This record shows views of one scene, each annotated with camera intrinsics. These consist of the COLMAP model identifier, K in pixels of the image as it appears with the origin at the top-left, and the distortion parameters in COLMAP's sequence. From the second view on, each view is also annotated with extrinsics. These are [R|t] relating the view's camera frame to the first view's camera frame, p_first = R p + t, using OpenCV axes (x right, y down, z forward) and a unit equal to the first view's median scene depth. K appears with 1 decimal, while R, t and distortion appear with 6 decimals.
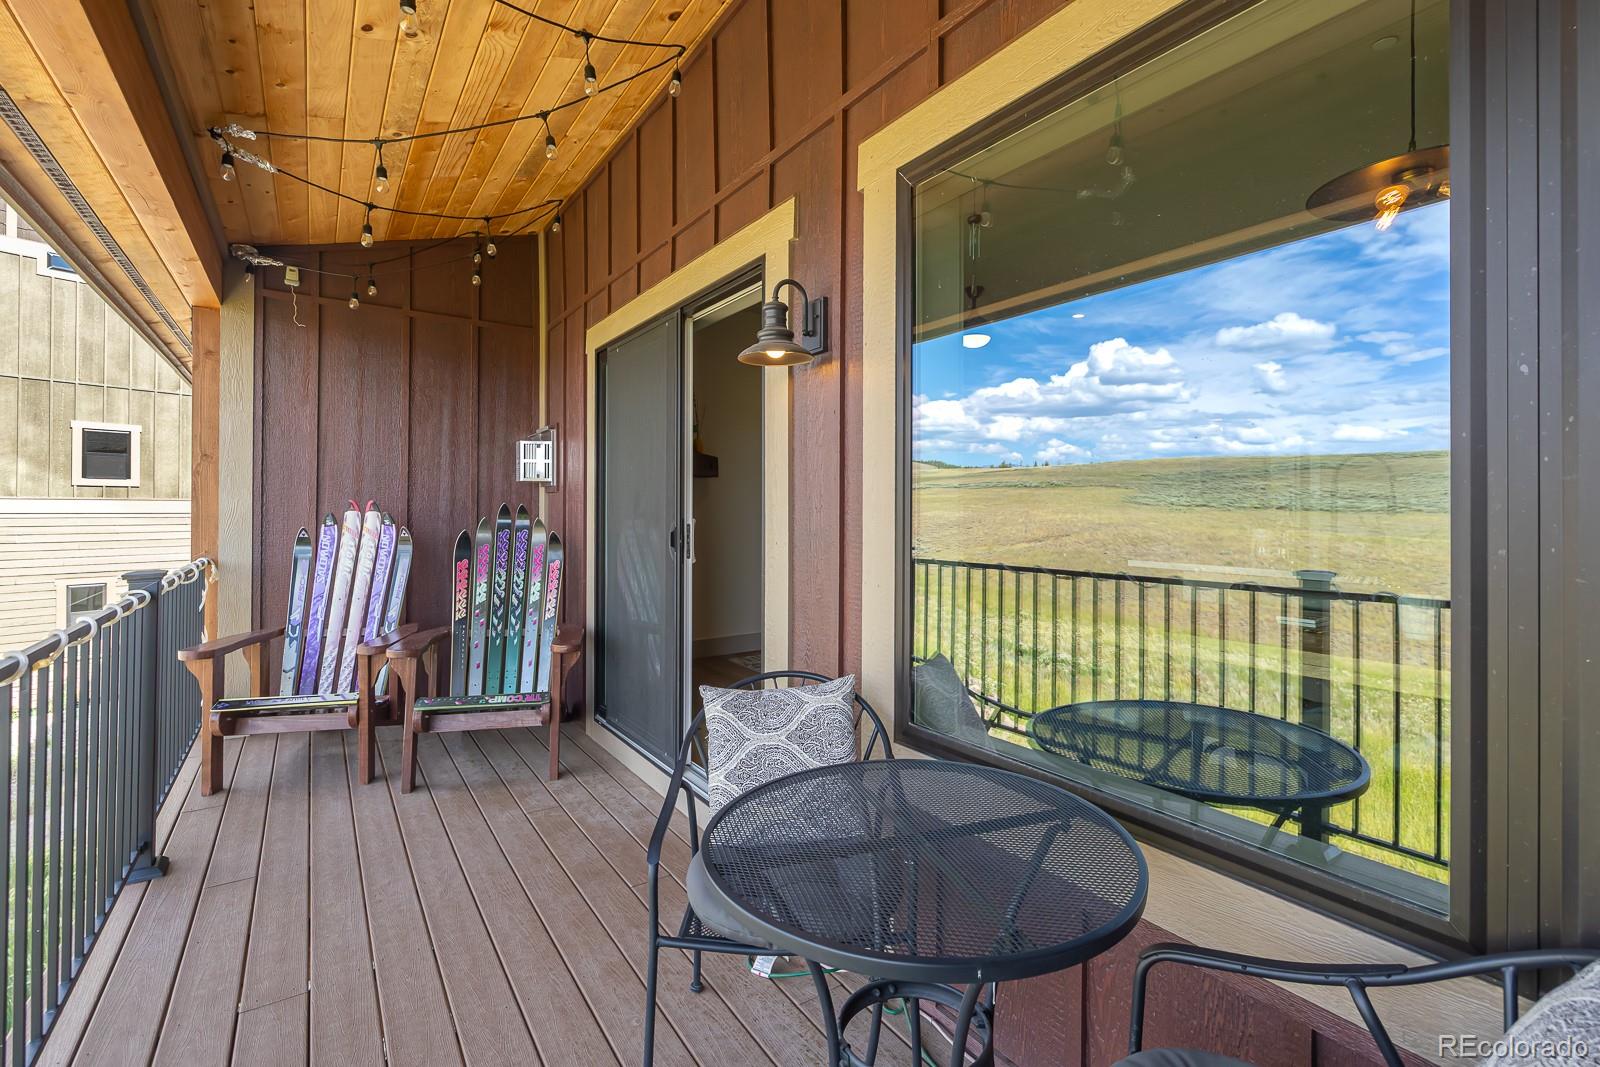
lens RADIAL K [[727.8, 0, 837.6], [0, 727.8, 519.6], [0, 0, 1]] dist [0.000901, 0.000473]
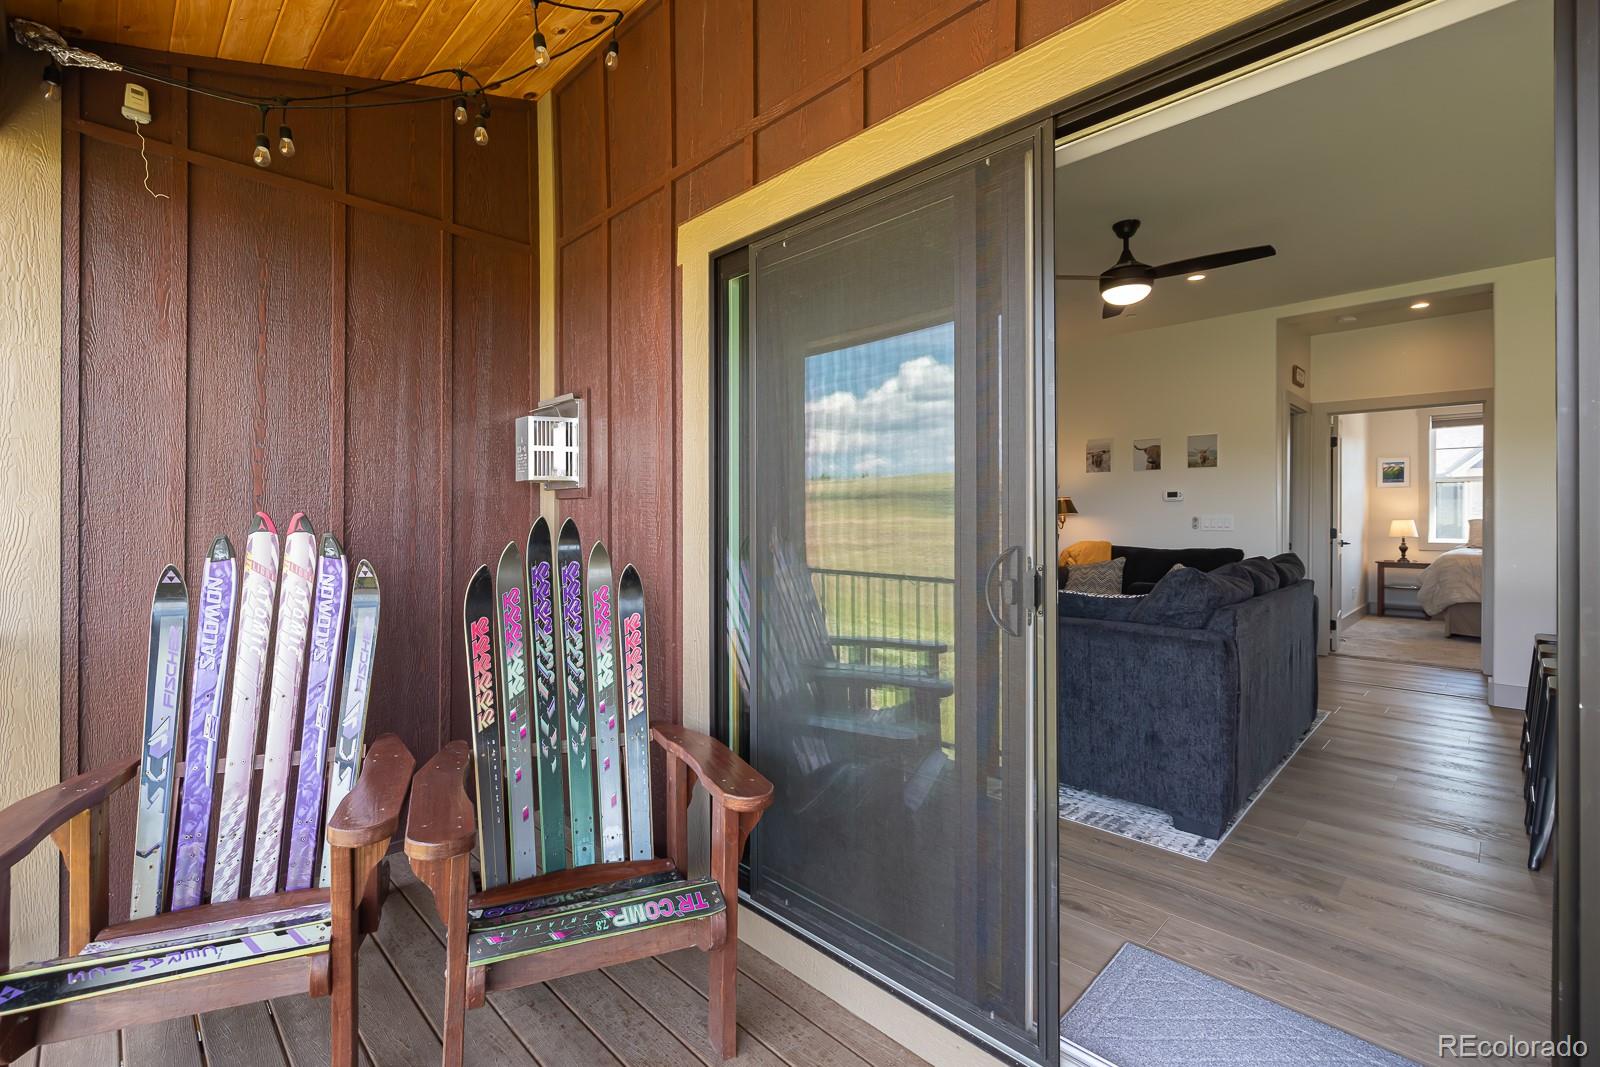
lens RADIAL K [[710.5, 0, 758.9], [0, 710.5, 528.6], [0, 0, 1]] dist [0.000494, -0.000456]
pose [[0.992534, -0.006475, 0.121793, -0.357270], [0.006082, 0.999975, 0.003597, -0.014109], [-0.121813, -0.002829, 0.992549, 0.418839]]
